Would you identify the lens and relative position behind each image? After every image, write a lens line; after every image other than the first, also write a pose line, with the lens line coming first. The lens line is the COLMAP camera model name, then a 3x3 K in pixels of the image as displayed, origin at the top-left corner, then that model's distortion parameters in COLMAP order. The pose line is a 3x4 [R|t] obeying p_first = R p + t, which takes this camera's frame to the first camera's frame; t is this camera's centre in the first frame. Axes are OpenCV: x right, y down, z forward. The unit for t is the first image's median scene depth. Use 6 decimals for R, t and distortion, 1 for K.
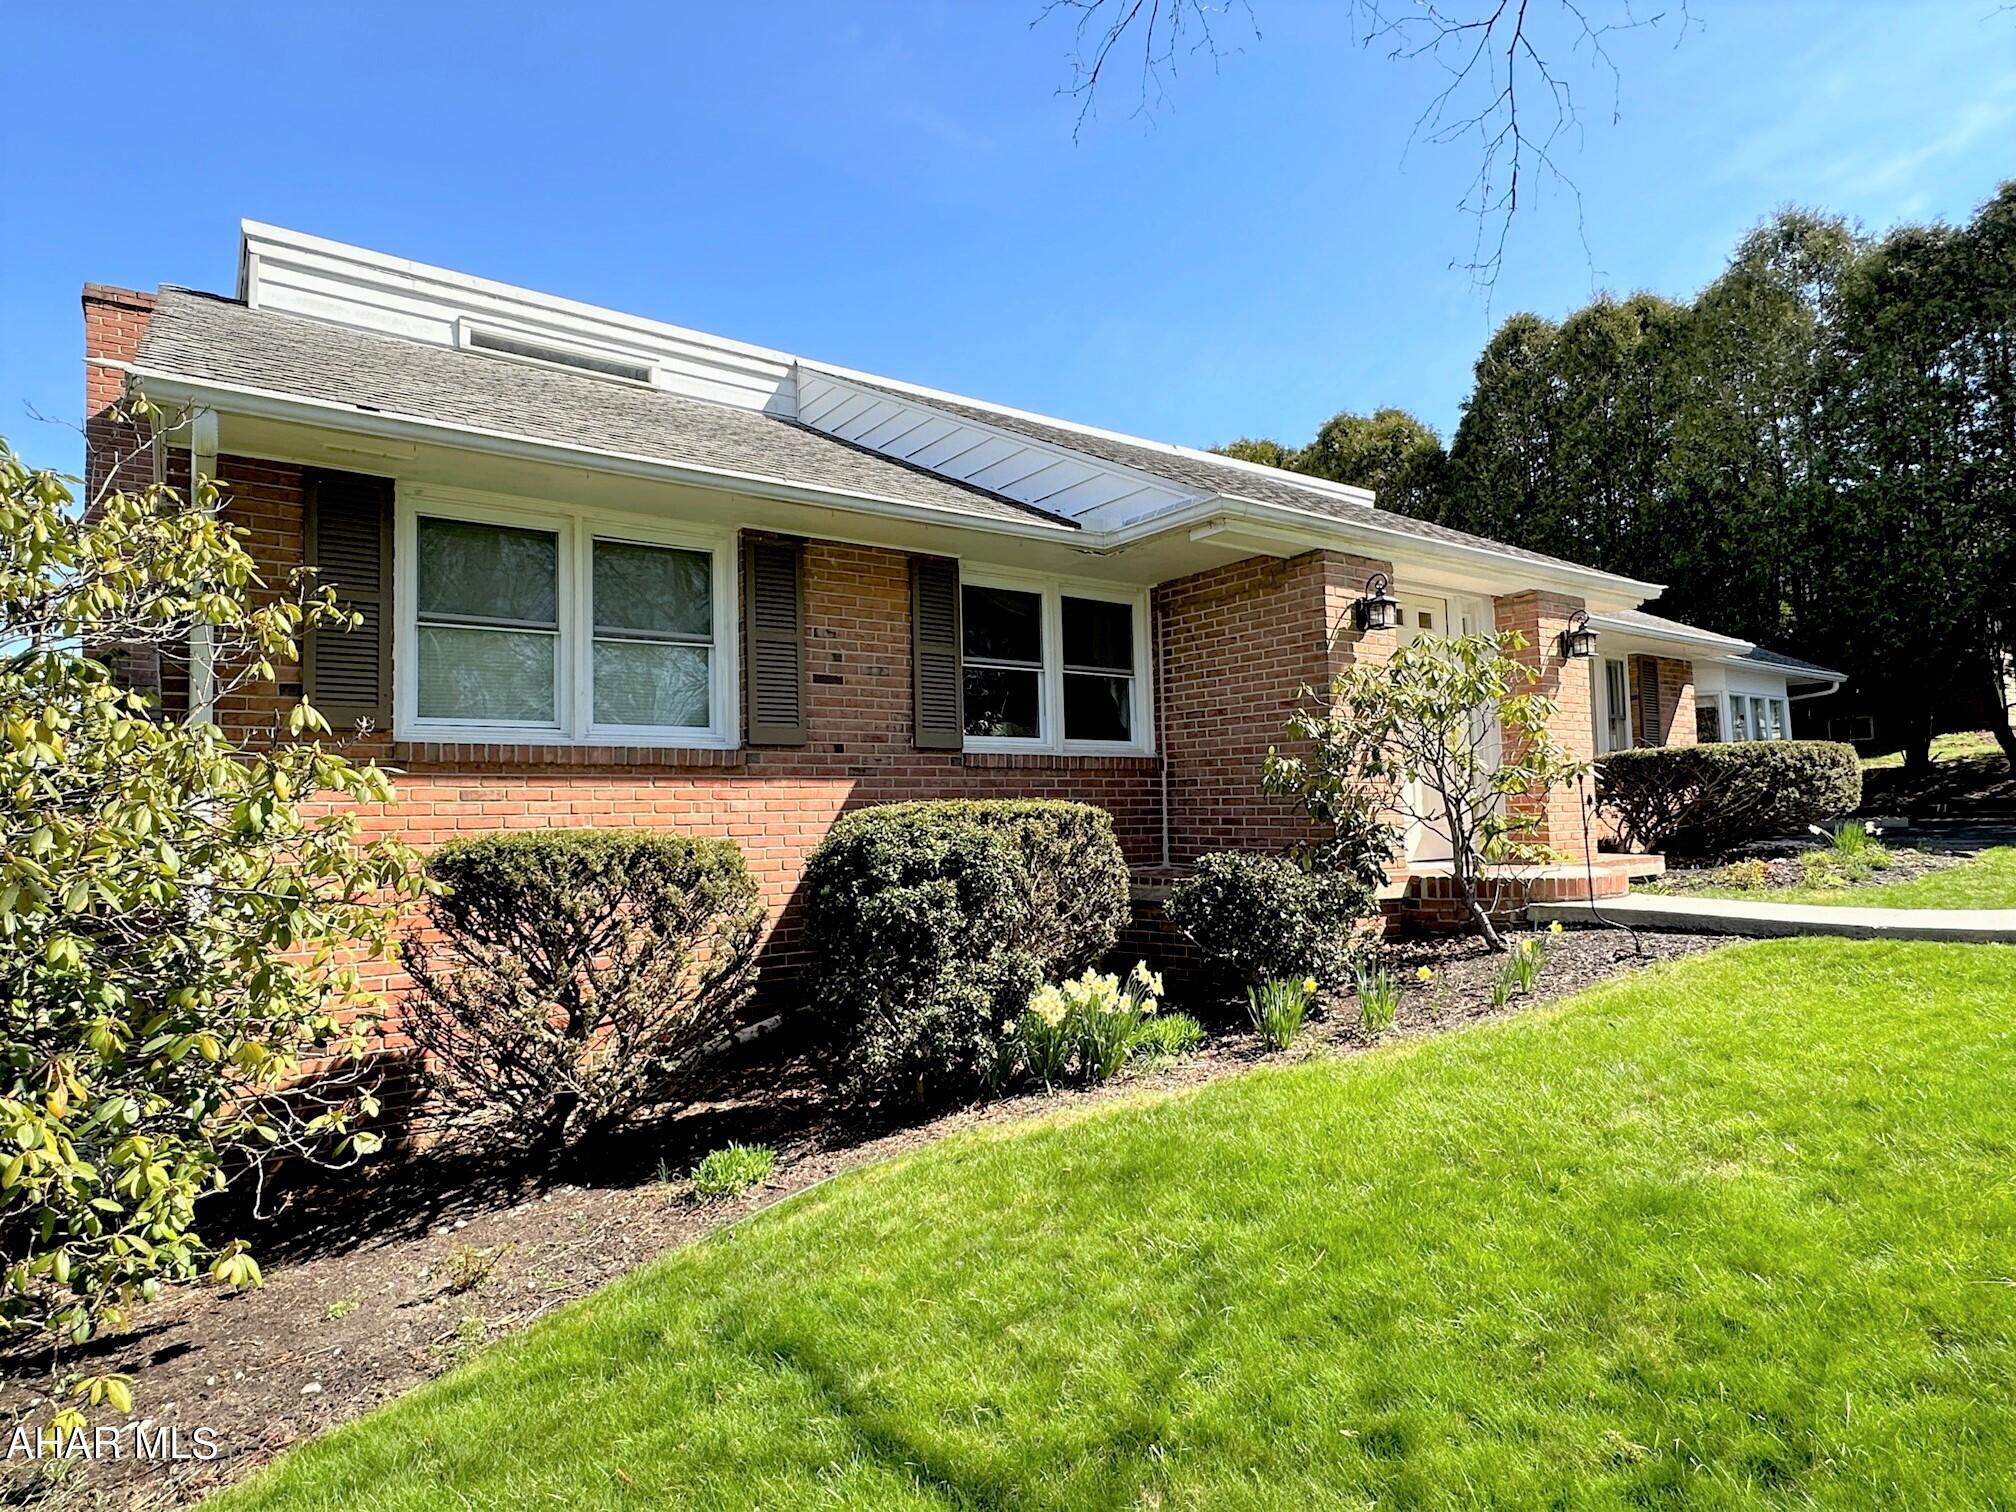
lens RADIAL K [[1127.2, 0, 999.8], [0, 1127.2, 764.8], [0, 0, 1]] dist [0.017231, -0.000051]
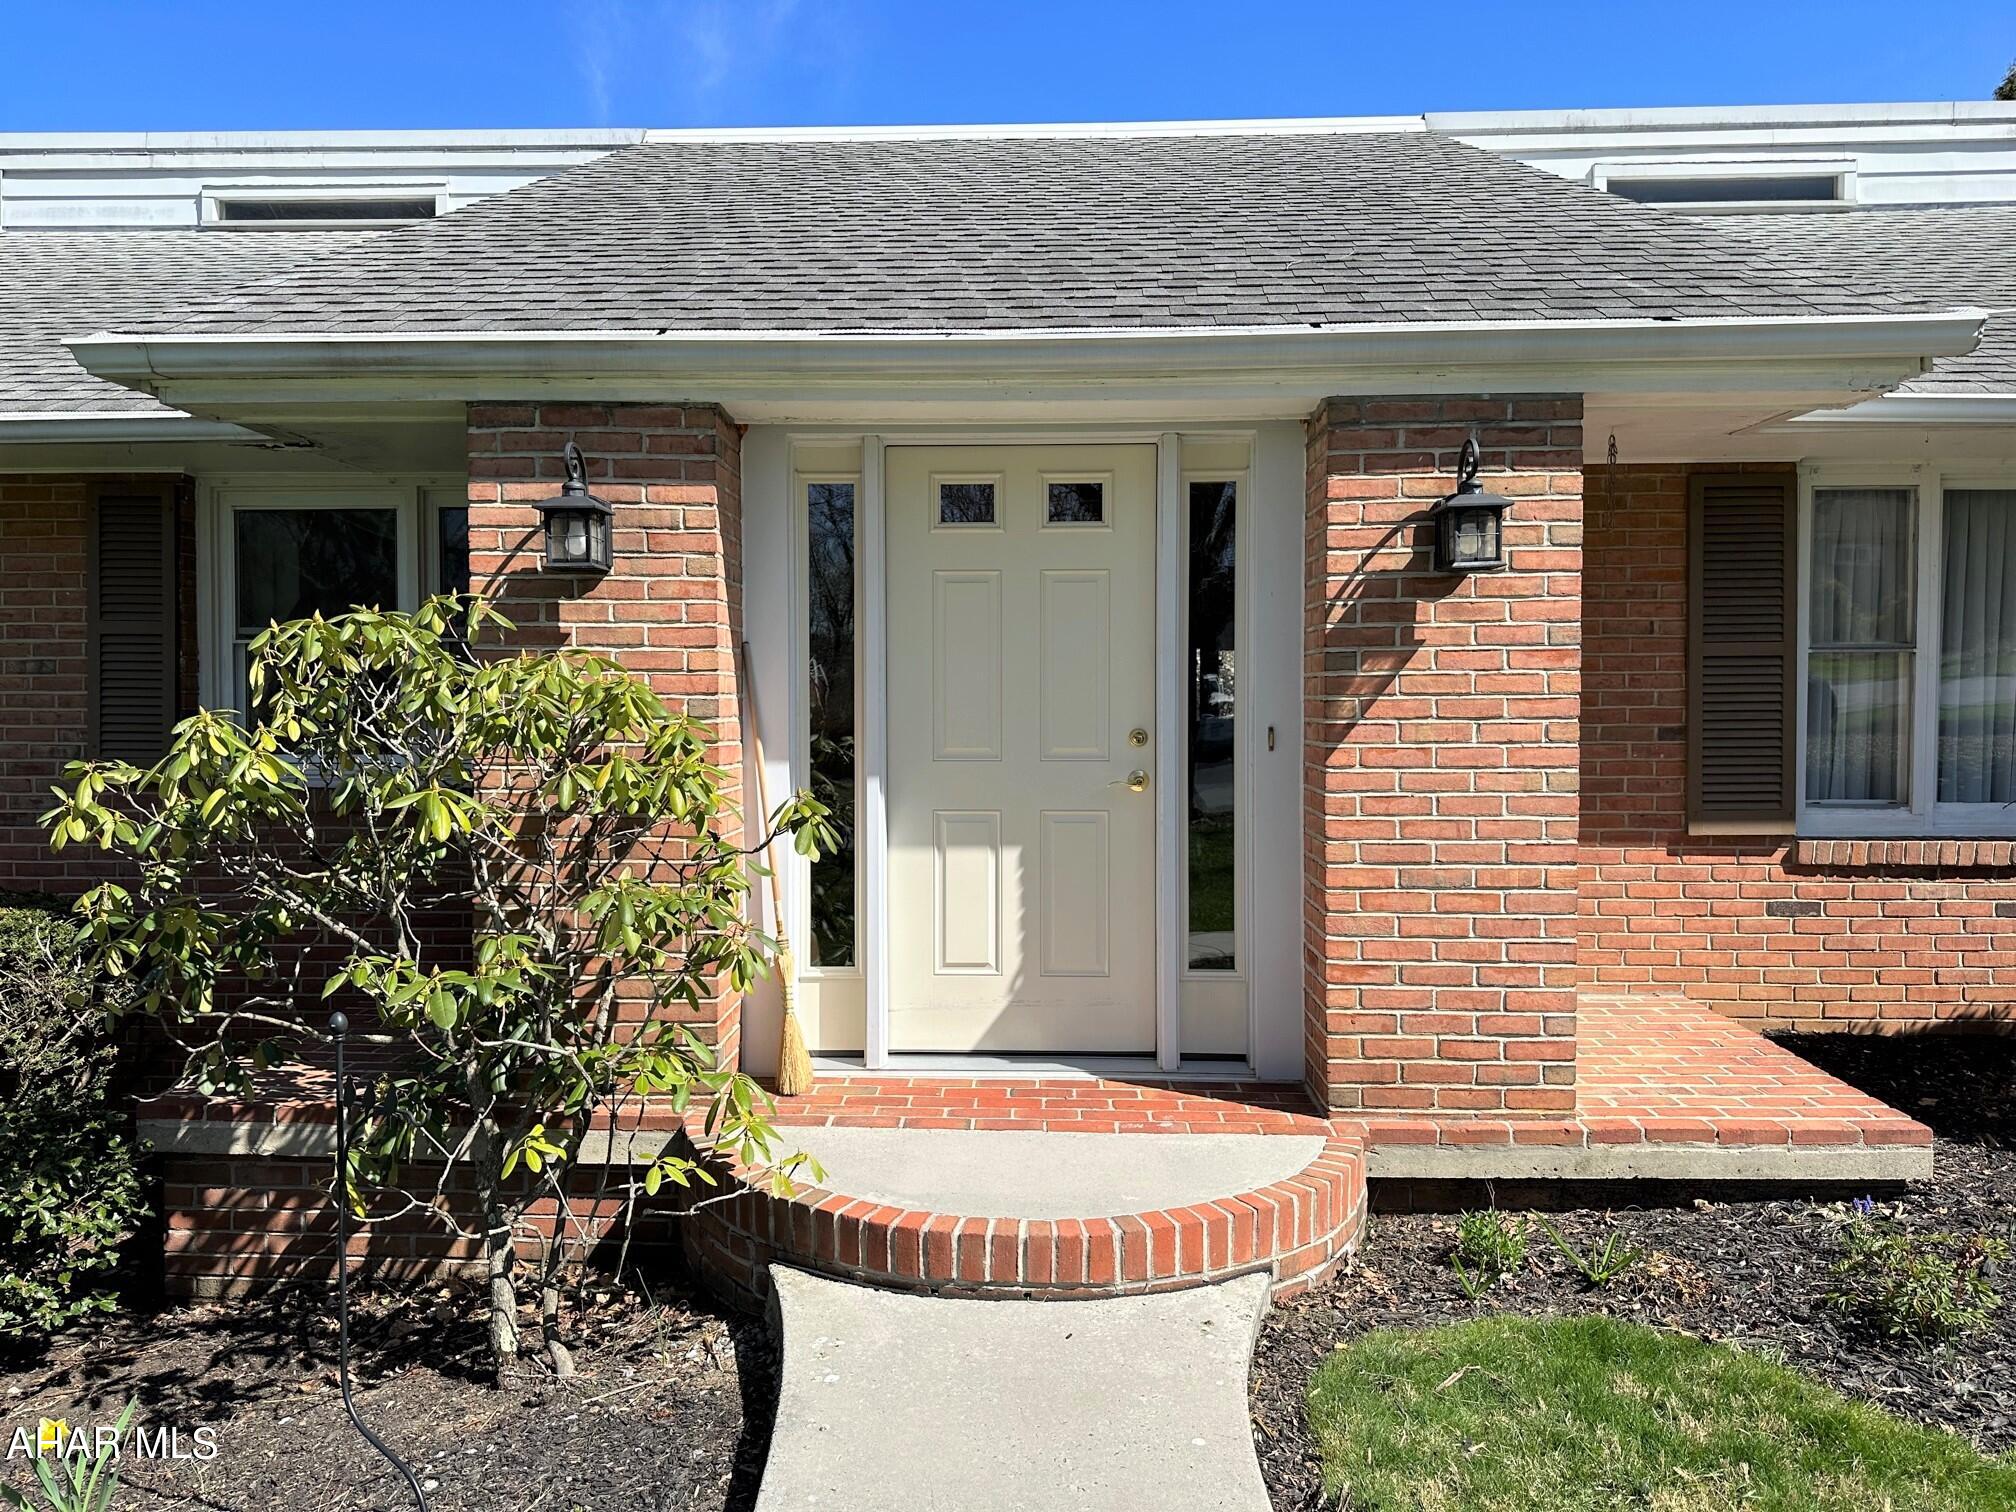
lens RADIAL K [[1410.4, 0, 997.7], [0, 1410.4, 747.5], [0, 0, 1]] dist [0.051869, -0.053756]
pose [[0.794153, 0.043083, -0.606188, 0.808129], [0.013986, 0.995924, 0.089105, -0.098166], [0.607556, -0.079241, 0.790314, 0.651676]]
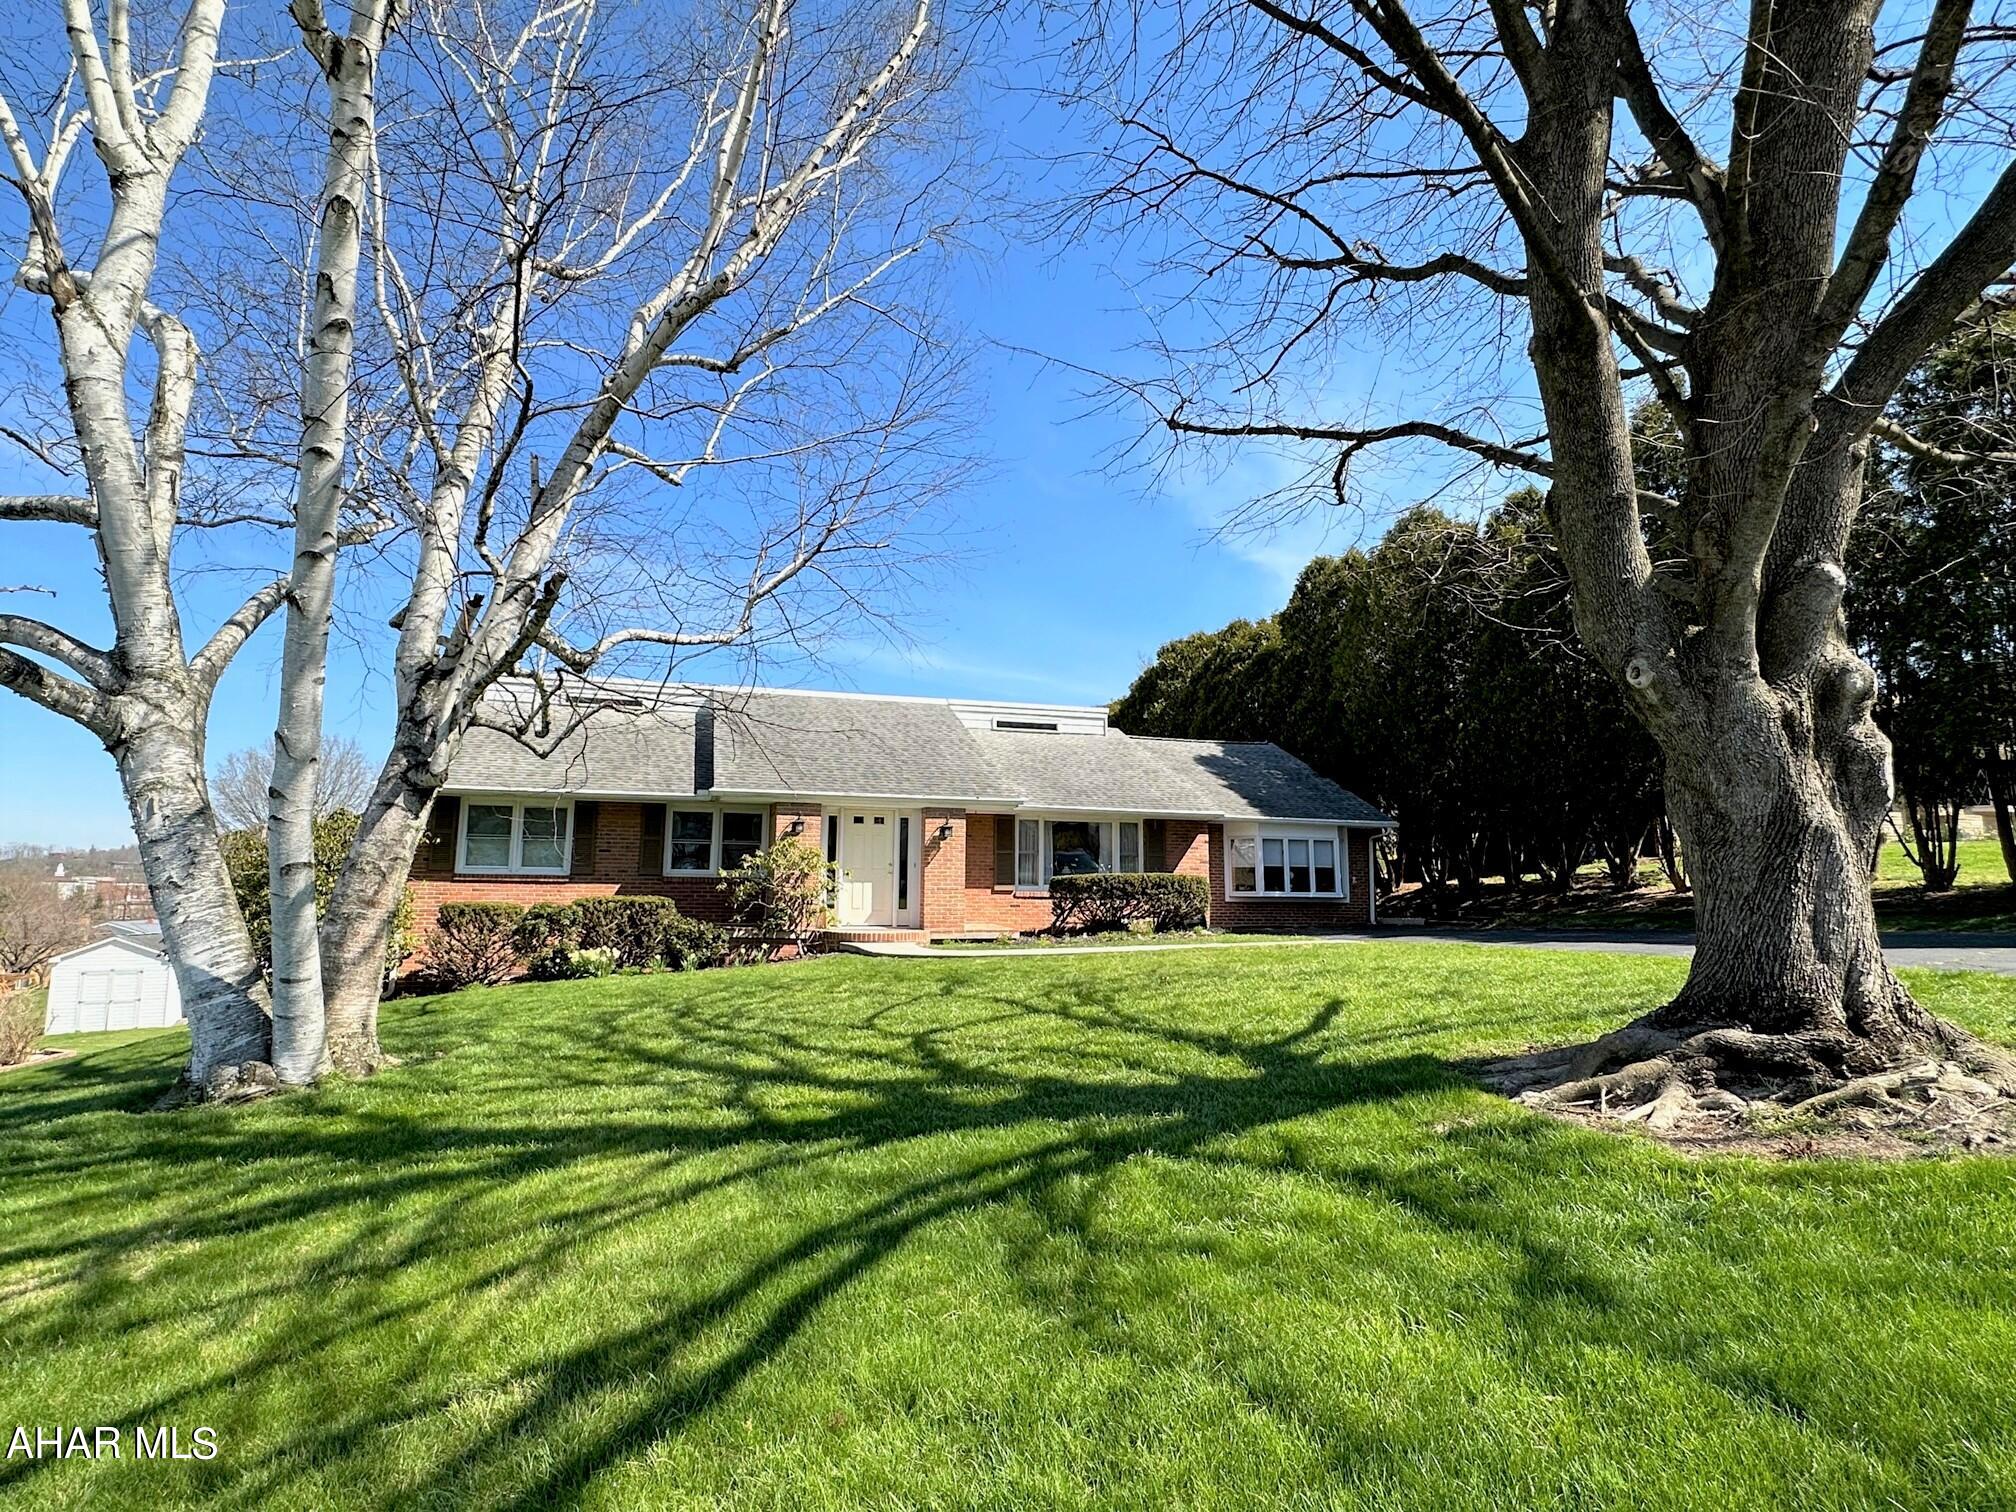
lens RADIAL K [[1033.7, 0, 997.6], [0, 1033.7, 761.8], [0, 0, 1]] dist [0.000256, -0.000028]
pose [[0.948540, -0.009161, -0.316525, 1.508831], [-0.014721, 0.997225, -0.072977, -0.115017], [0.316315, 0.073881, 0.945773, -1.096107]]
